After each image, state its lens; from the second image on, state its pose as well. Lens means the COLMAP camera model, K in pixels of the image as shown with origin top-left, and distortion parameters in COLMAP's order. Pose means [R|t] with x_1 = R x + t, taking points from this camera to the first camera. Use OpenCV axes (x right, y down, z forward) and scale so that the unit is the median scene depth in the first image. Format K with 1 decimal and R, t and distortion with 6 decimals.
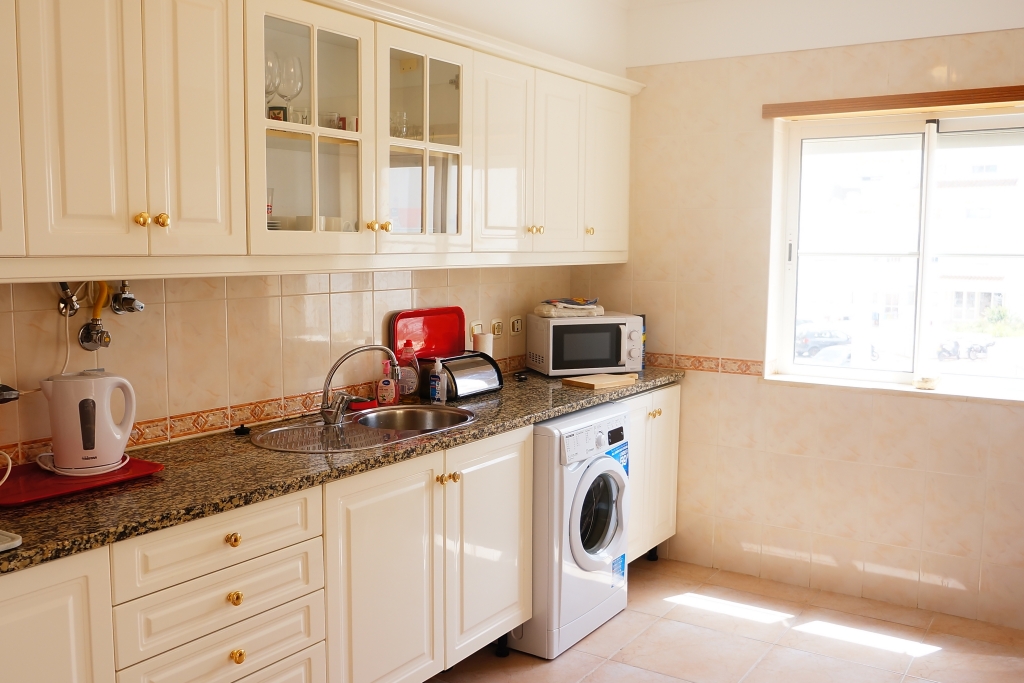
lens RADIAL K [[941.9, 0, 512.0], [0, 941.9, 341.5], [0, 0, 1]] dist [-0.033308, 0.023594]
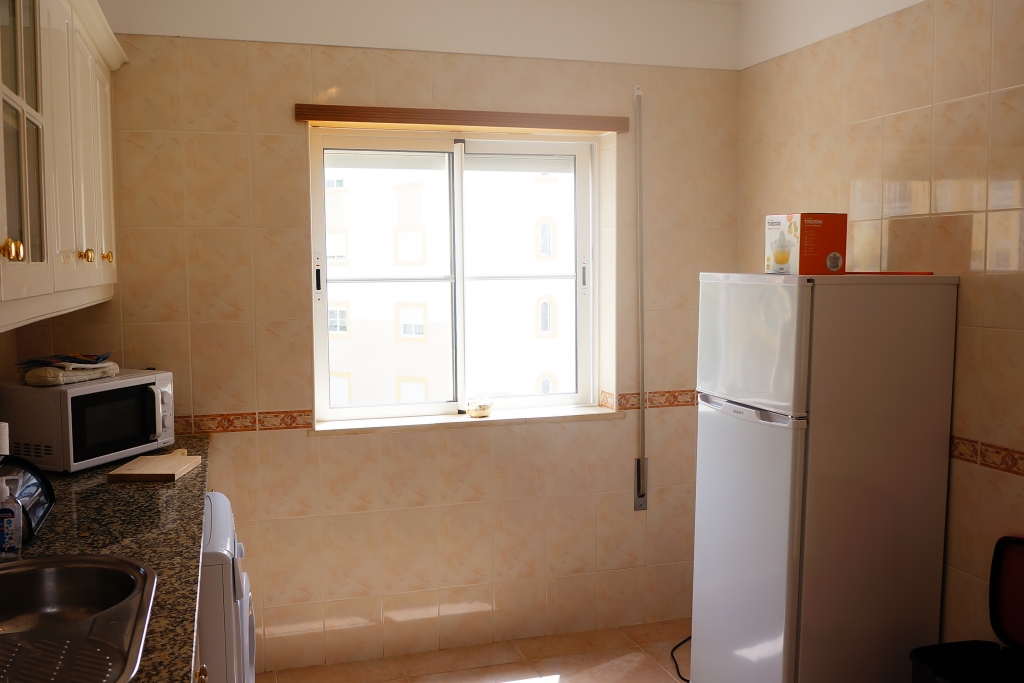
lens RADIAL K [[941.9, 0, 512.0], [0, 941.9, 341.5], [0, 0, 1]] dist [-0.033308, 0.023594]
pose [[0.636291, -0.074117, 0.767881, -0.259651], [0.092328, 0.995536, 0.019585, -0.039677], [-0.765905, 0.058435, 0.640293, 0.320906]]
